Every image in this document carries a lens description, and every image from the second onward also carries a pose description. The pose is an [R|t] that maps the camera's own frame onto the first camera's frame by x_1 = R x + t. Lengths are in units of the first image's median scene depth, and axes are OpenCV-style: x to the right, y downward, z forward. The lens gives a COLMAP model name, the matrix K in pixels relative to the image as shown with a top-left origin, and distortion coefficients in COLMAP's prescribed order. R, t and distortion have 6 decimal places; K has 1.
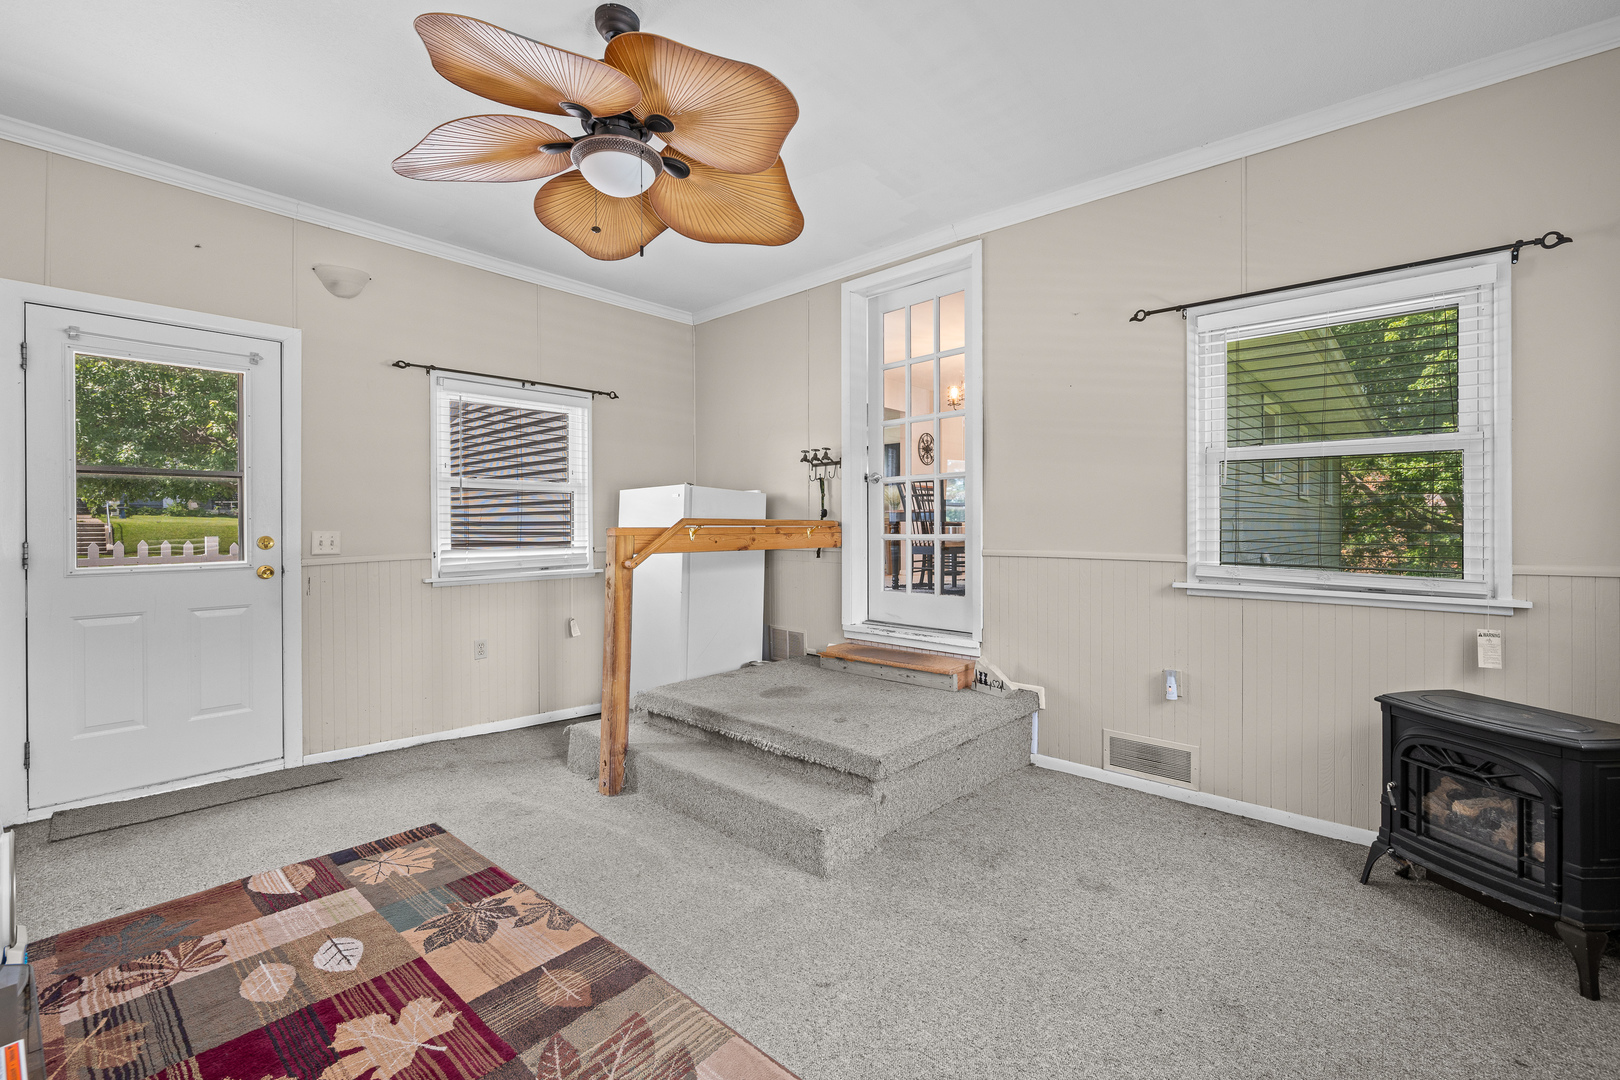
lens RADIAL K [[692.1, 0, 824.0], [0, 692.1, 543.9], [0, 0, 1]] dist [-0.001503, -0.000221]
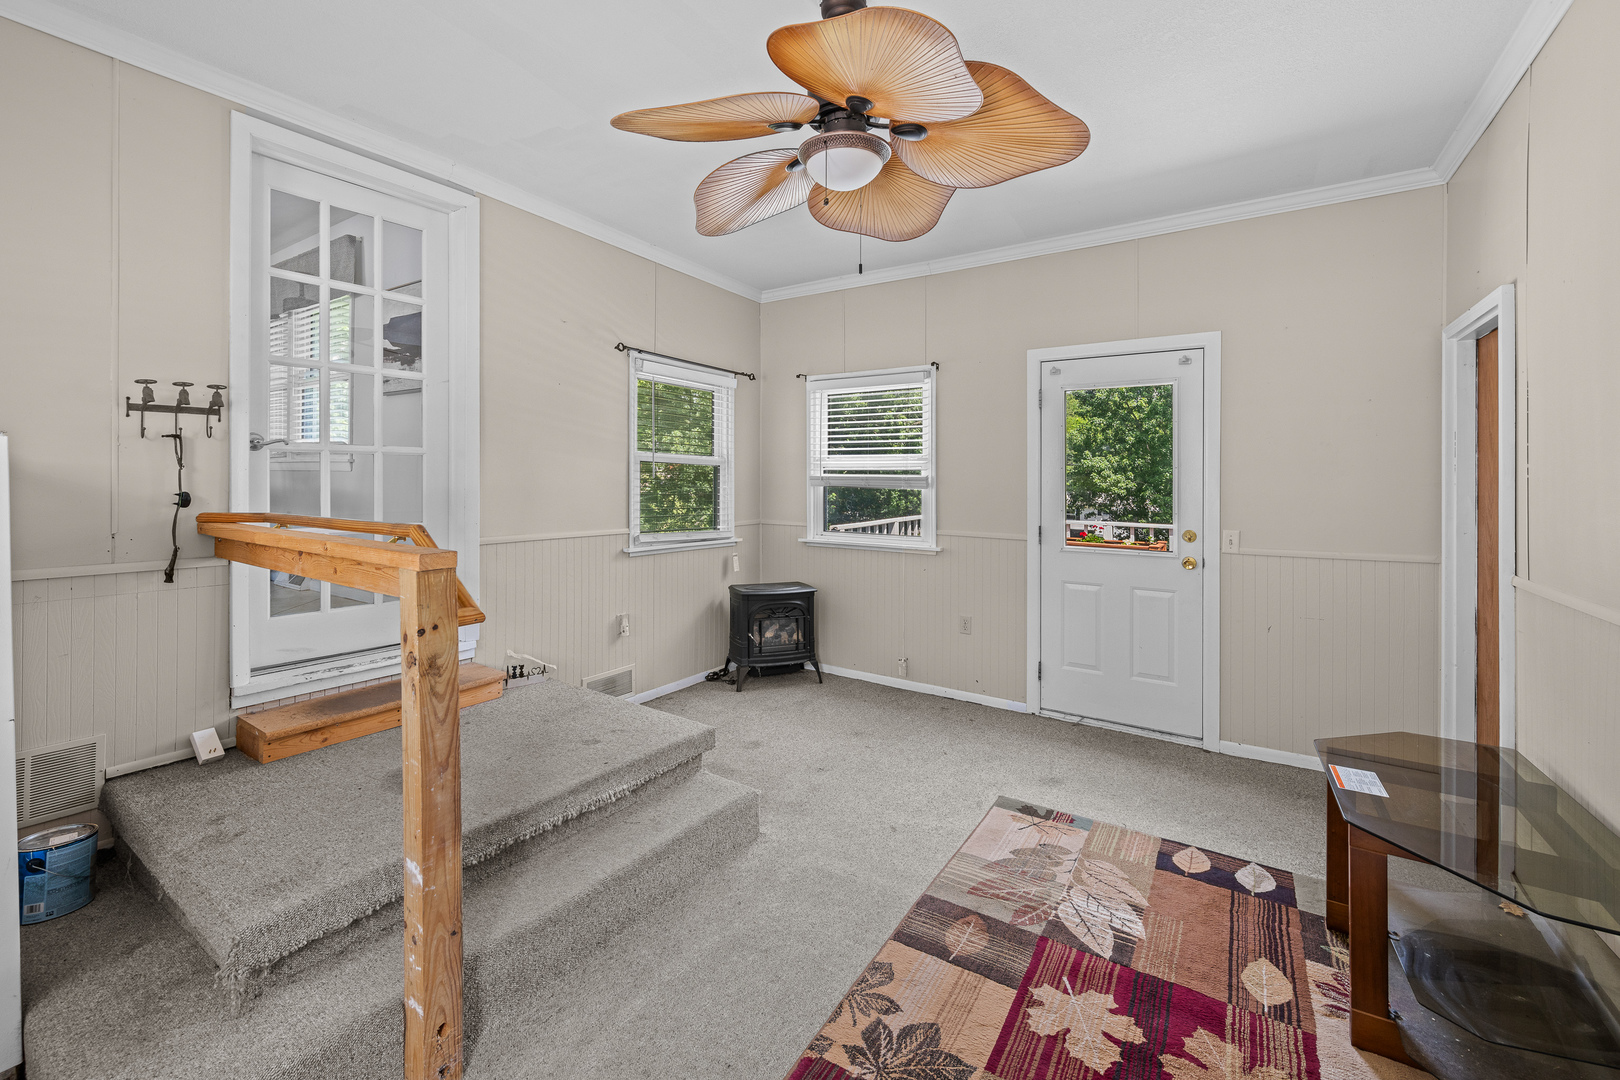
lens RADIAL K [[687.6, 0, 798.1], [0, 687.6, 496.2], [0, 0, 1]] dist [0.000304, -0.000126]
pose [[-0.138990, -0.023046, 0.990026, -1.205511], [0.016463, 0.999537, 0.025579, -0.105726], [-0.990157, 0.019854, -0.138547, 1.175950]]
